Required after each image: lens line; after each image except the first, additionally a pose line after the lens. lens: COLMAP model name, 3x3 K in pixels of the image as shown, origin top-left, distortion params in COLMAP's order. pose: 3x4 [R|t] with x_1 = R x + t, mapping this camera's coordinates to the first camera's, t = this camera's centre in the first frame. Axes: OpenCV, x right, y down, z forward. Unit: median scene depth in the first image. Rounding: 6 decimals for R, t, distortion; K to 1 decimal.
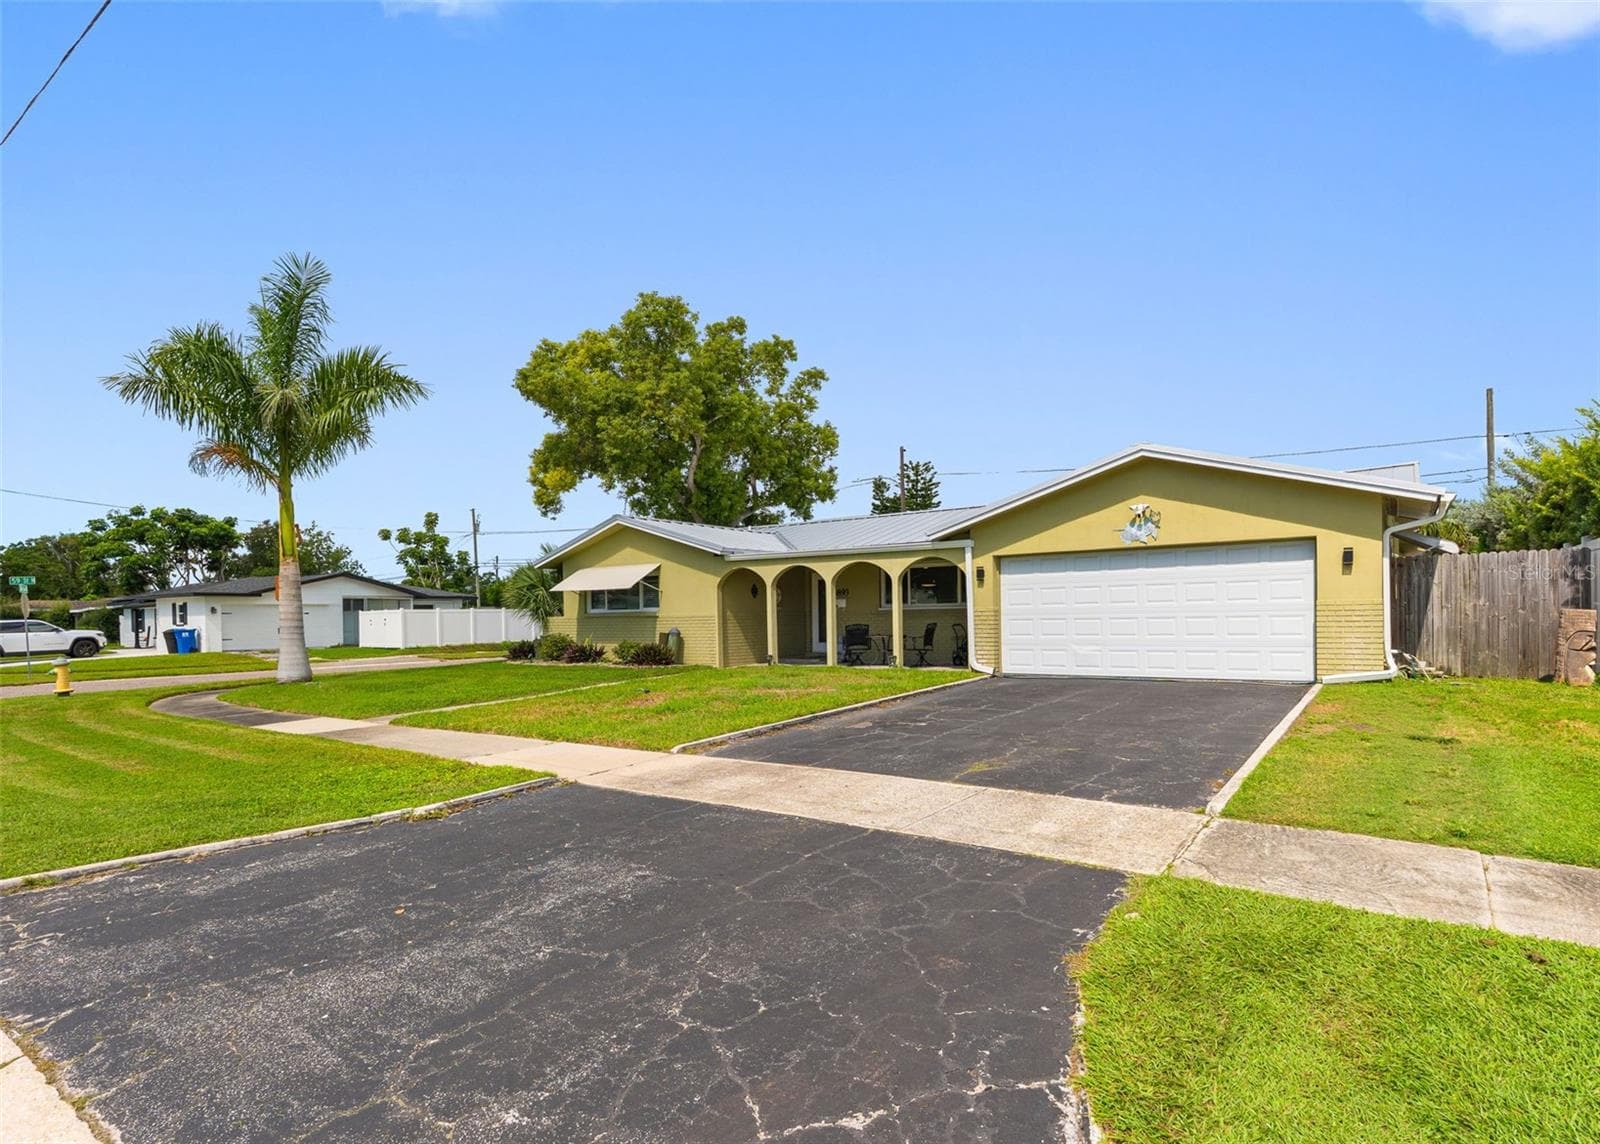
lens RADIAL K [[834.2, 0, 798.4], [0, 834.2, 624.1], [0, 0, 1]] dist [-0.000735, 0.000086]
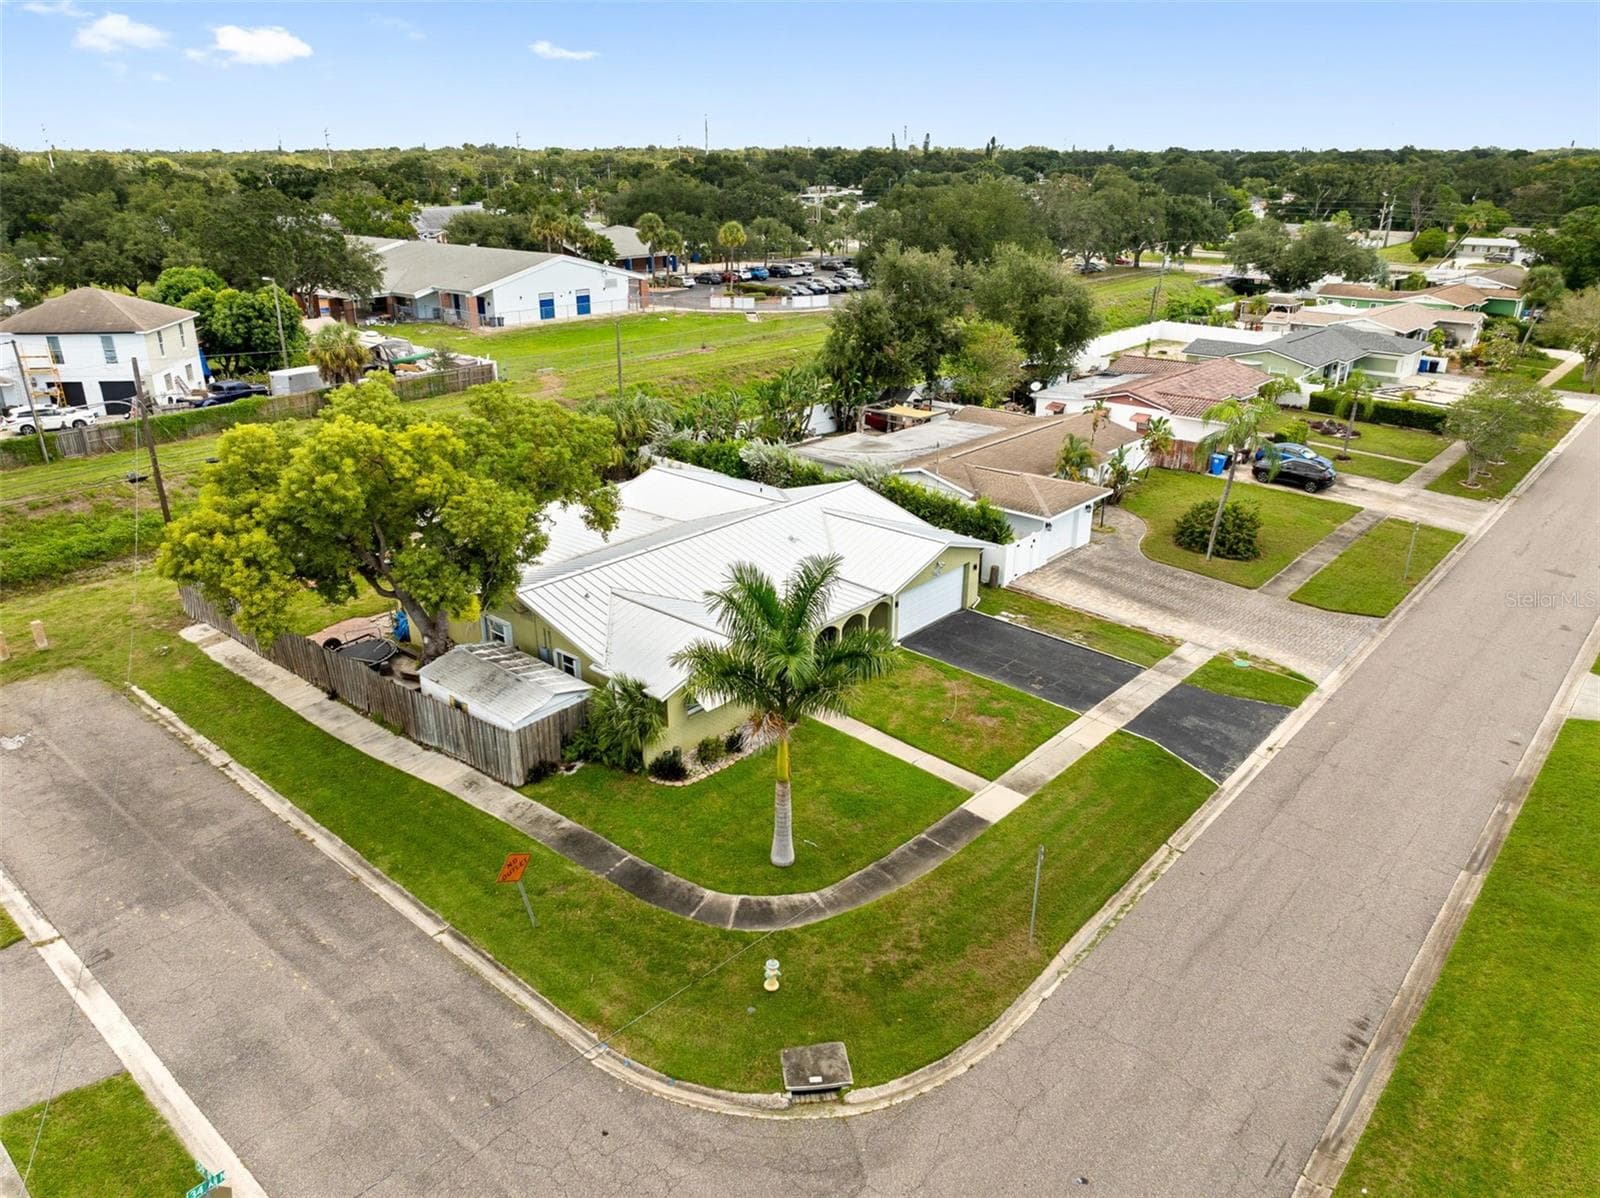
lens RADIAL K [[1111.9, 0, 800.0], [0, 1111.9, 599.0], [0, 0, 1]] dist [-0.004096, -0.001137]
pose [[0.085059, -0.355188, 0.930917, -2.052222], [0.006942, 0.934492, 0.355917, -0.913546], [-0.996352, -0.023811, 0.081953, 0.852381]]
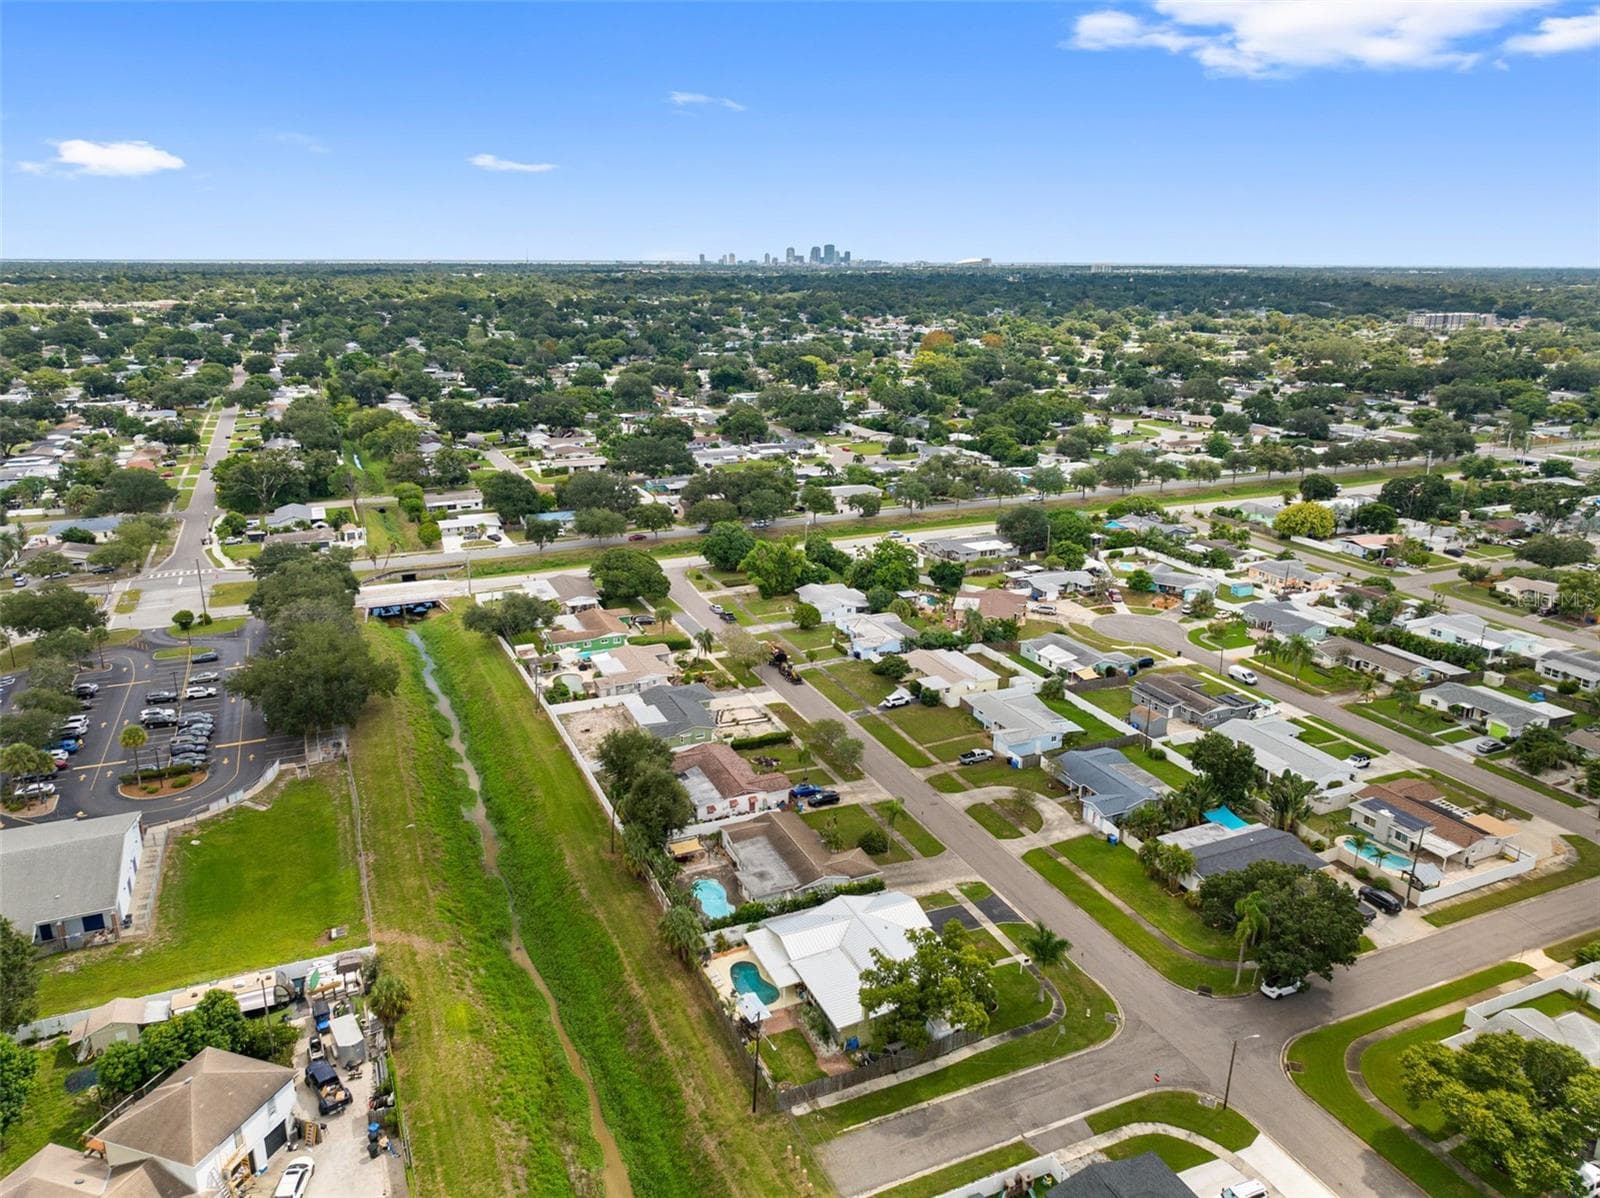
lens RADIAL K [[1111.9, 0, 800.0], [0, 1111.9, 599.0], [0, 0, 1]] dist [-0.004096, -0.001137]
pose [[-0.867610, -0.135468, 0.478437, -2.142233], [0.015915, 0.954115, 0.299017, -4.032016], [-0.496991, 0.267044, -0.825644, 6.311388]]
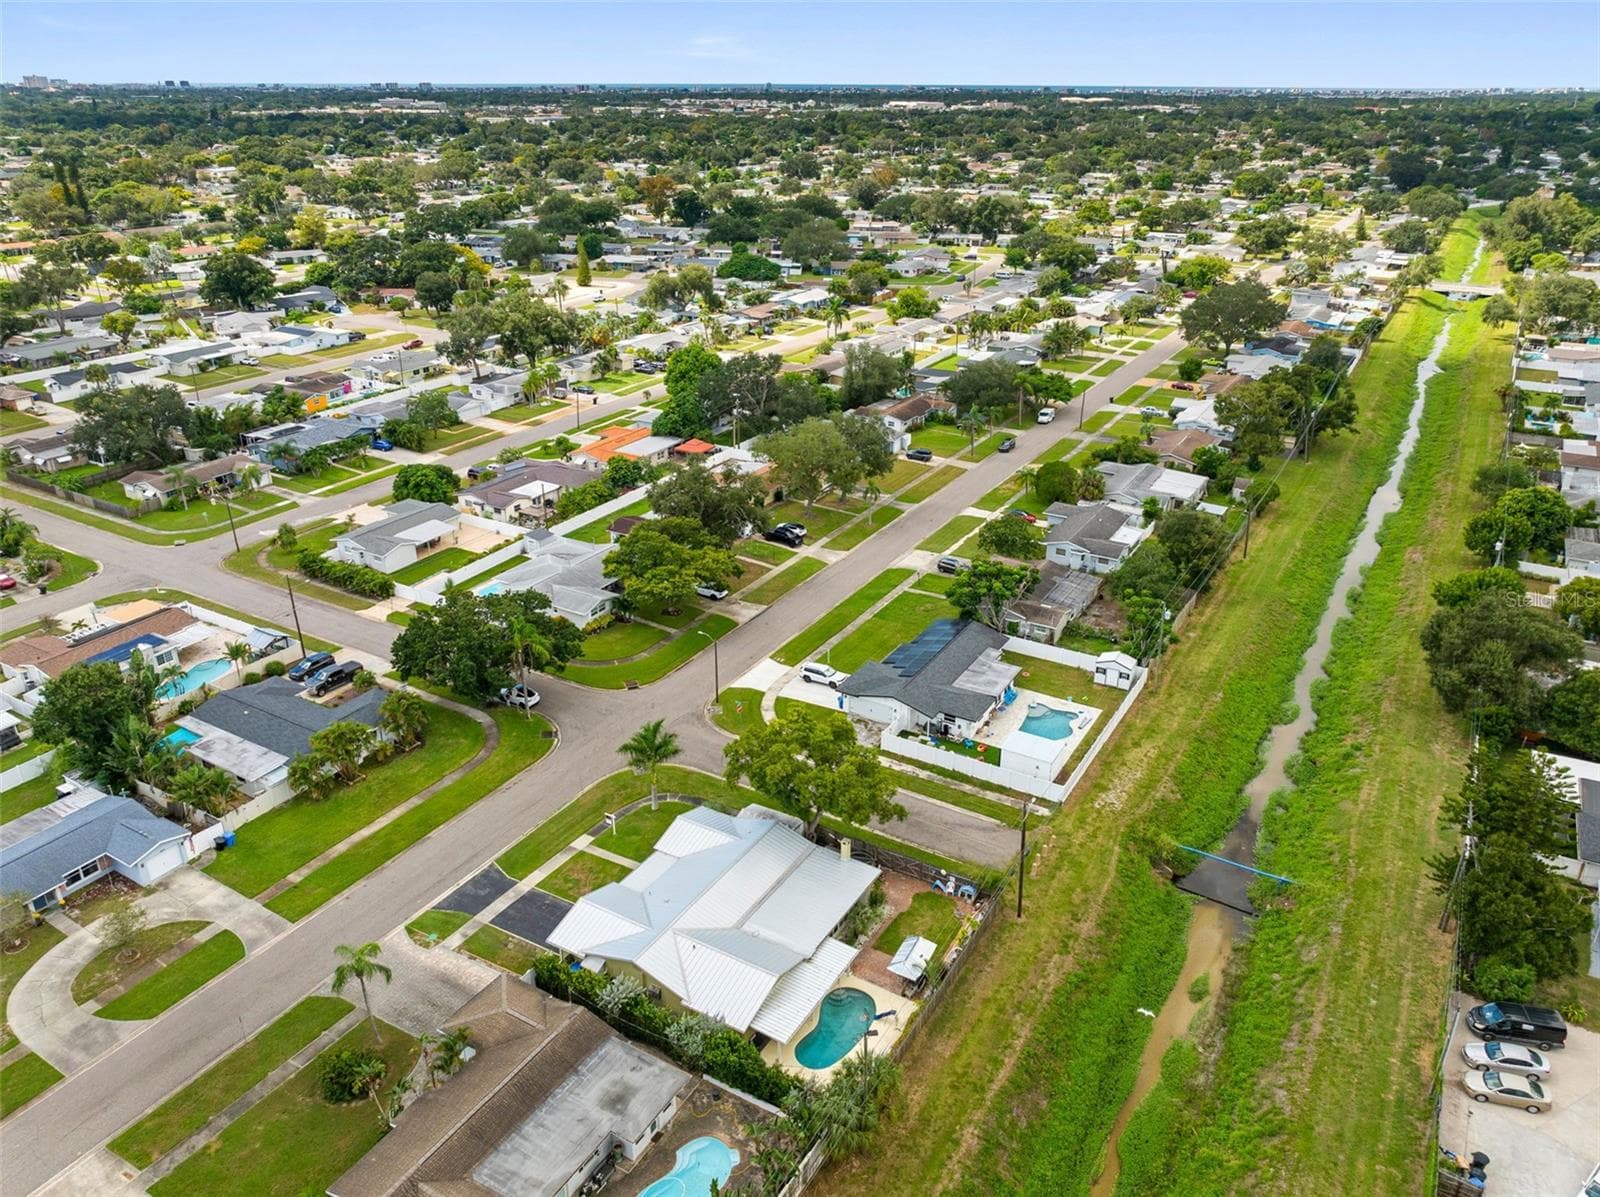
lens RADIAL K [[1143.9, 0, 800.0], [0, 1143.9, 598.5], [0, 0, 1]] dist [0.002015, -0.004260]
pose [[0.097063, 0.426495, -0.899267, 4.065915], [-0.017654, 0.904129, 0.426895, -3.275992], [0.995122, -0.025560, 0.095287, 1.205363]]
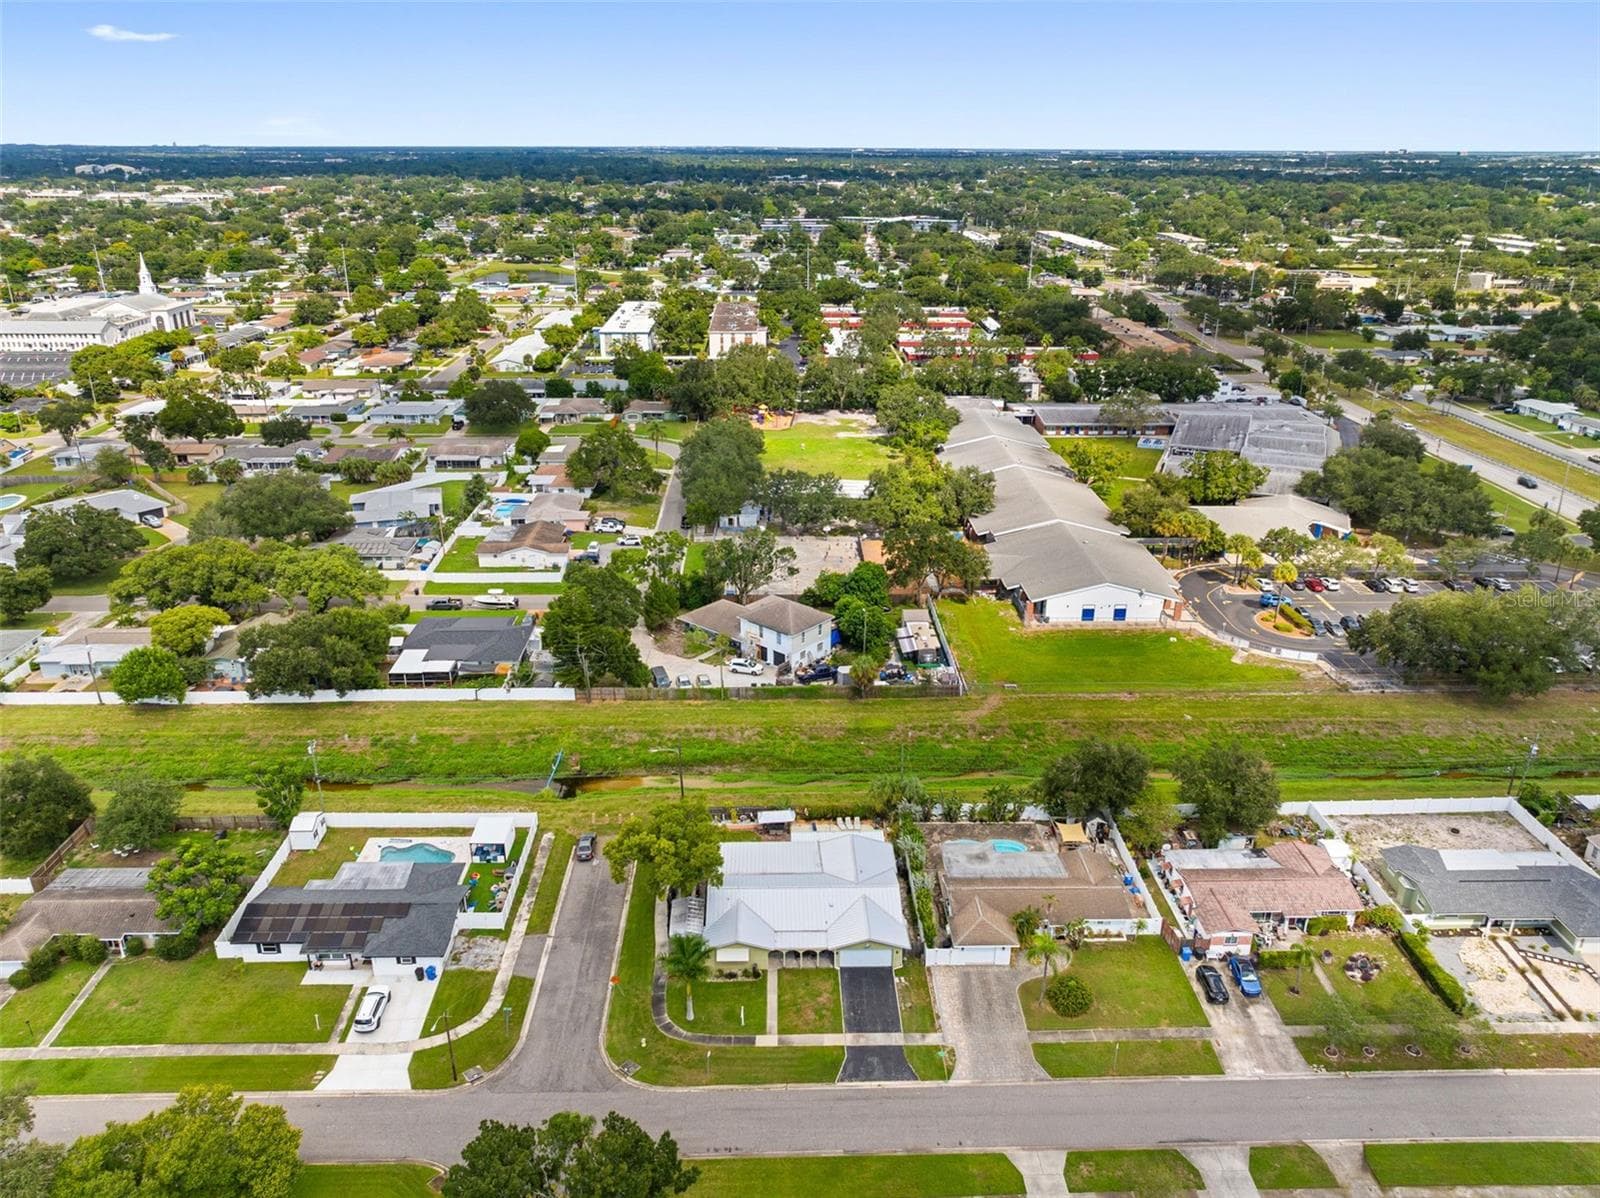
lens RADIAL K [[1143.9, 0, 800.0], [0, 1143.9, 599.0], [0, 0, 1]] dist [0.002015, -0.004260]
pose [[0.791780, -0.209024, 0.573928, -2.974668], [-0.008156, 0.935922, 0.352113, -3.836357], [-0.610752, -0.283477, 0.739339, -2.885486]]
